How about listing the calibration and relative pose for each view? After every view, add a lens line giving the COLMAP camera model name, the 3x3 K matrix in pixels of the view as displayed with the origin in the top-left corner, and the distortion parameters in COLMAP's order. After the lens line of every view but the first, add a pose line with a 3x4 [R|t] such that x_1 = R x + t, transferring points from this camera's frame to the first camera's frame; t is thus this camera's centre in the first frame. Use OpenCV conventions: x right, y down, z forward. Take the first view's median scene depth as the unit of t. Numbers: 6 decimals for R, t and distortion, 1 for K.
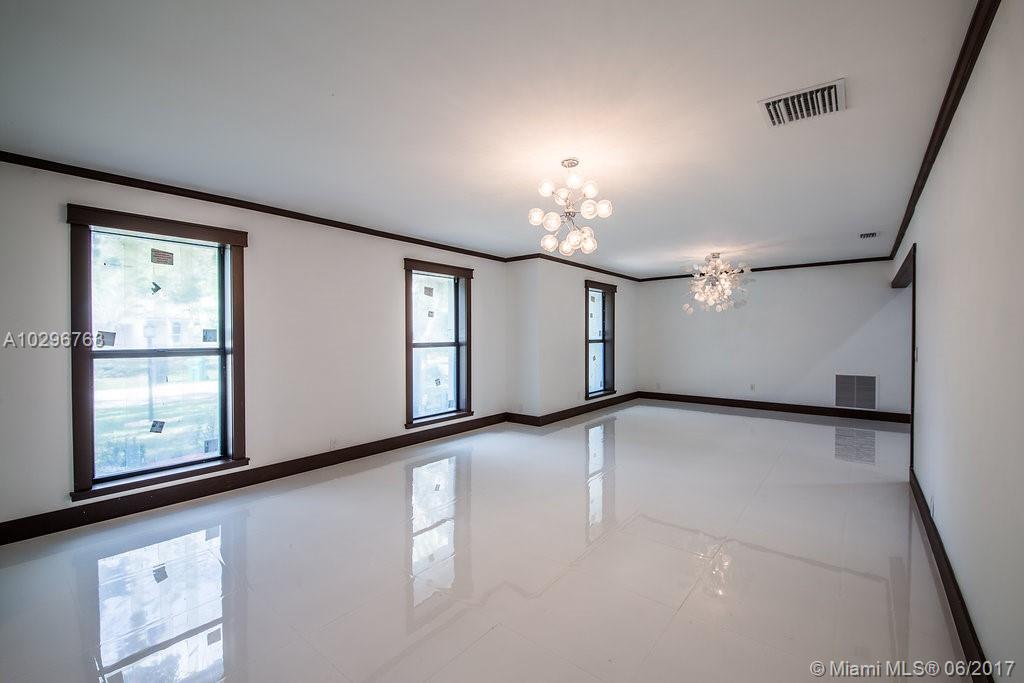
lens RADIAL K [[429.5, 0, 510.3], [0, 429.5, 343.1], [0, 0, 1]] dist [-0.006344, -0.001138]
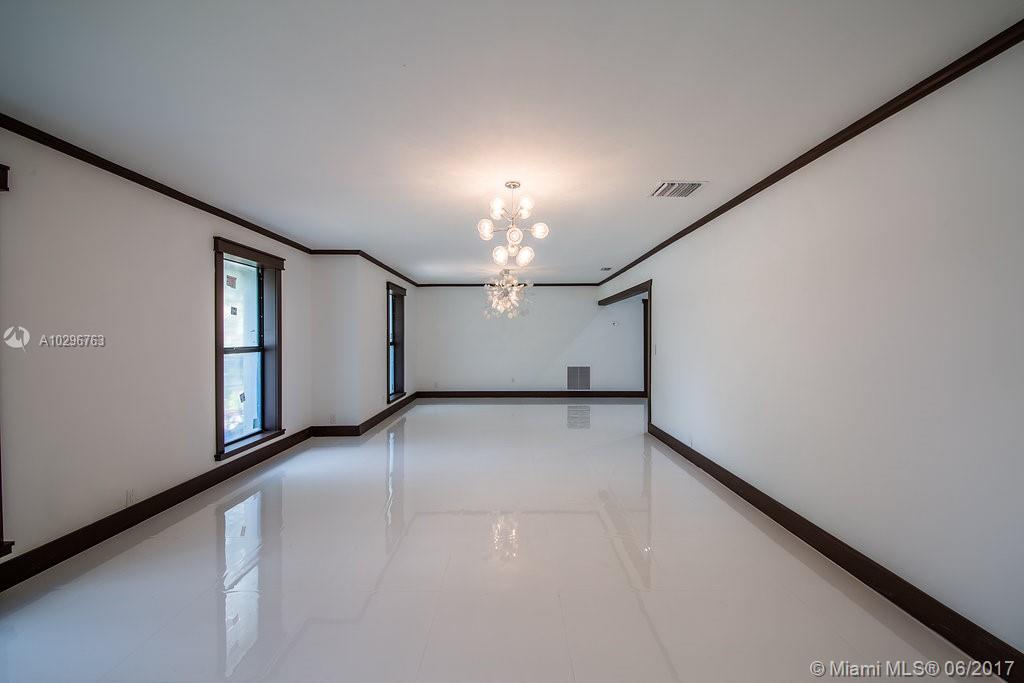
lens RADIAL K [[429.5, 0, 517.9], [0, 429.5, 341.2], [0, 0, 1]] dist [-0.006344, -0.001138]
pose [[0.763362, -0.005510, 0.645948, -0.278028], [0.013194, 0.999888, -0.007063, 0.000528], [-0.645836, 0.013914, 0.763349, 0.065060]]
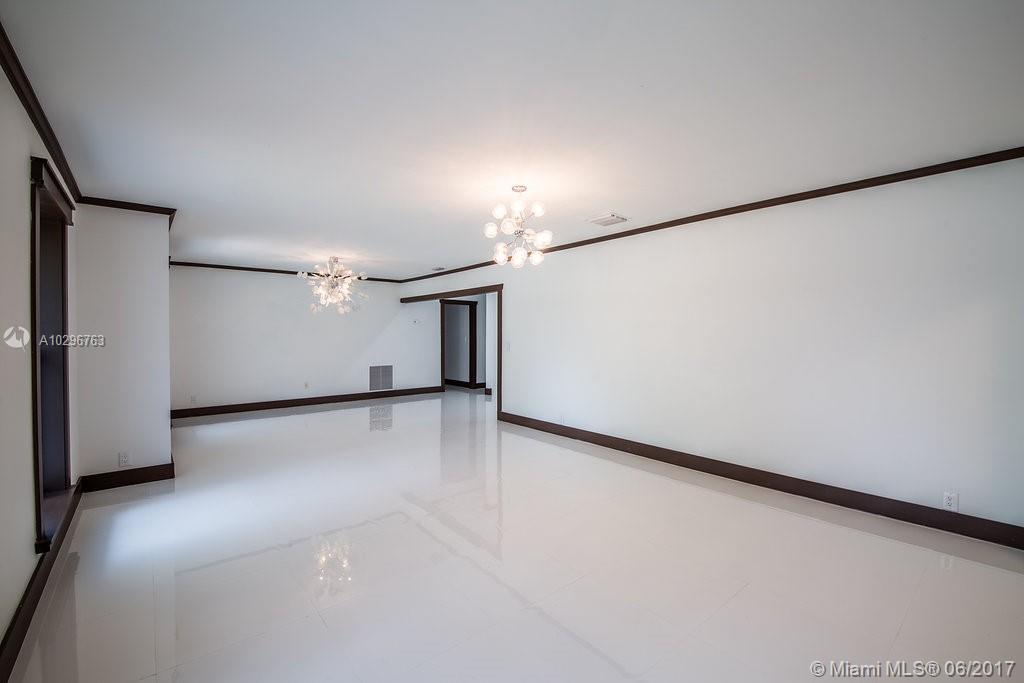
lens RADIAL K [[429.5, 0, 526.4], [0, 429.5, 341.6], [0, 0, 1]] dist [-0.006344, -0.001138]
pose [[0.161178, -0.014744, 0.986815, -0.494154], [0.023614, 0.999660, 0.011079, -0.004119], [-0.986643, 0.021517, 0.161471, 0.375796]]
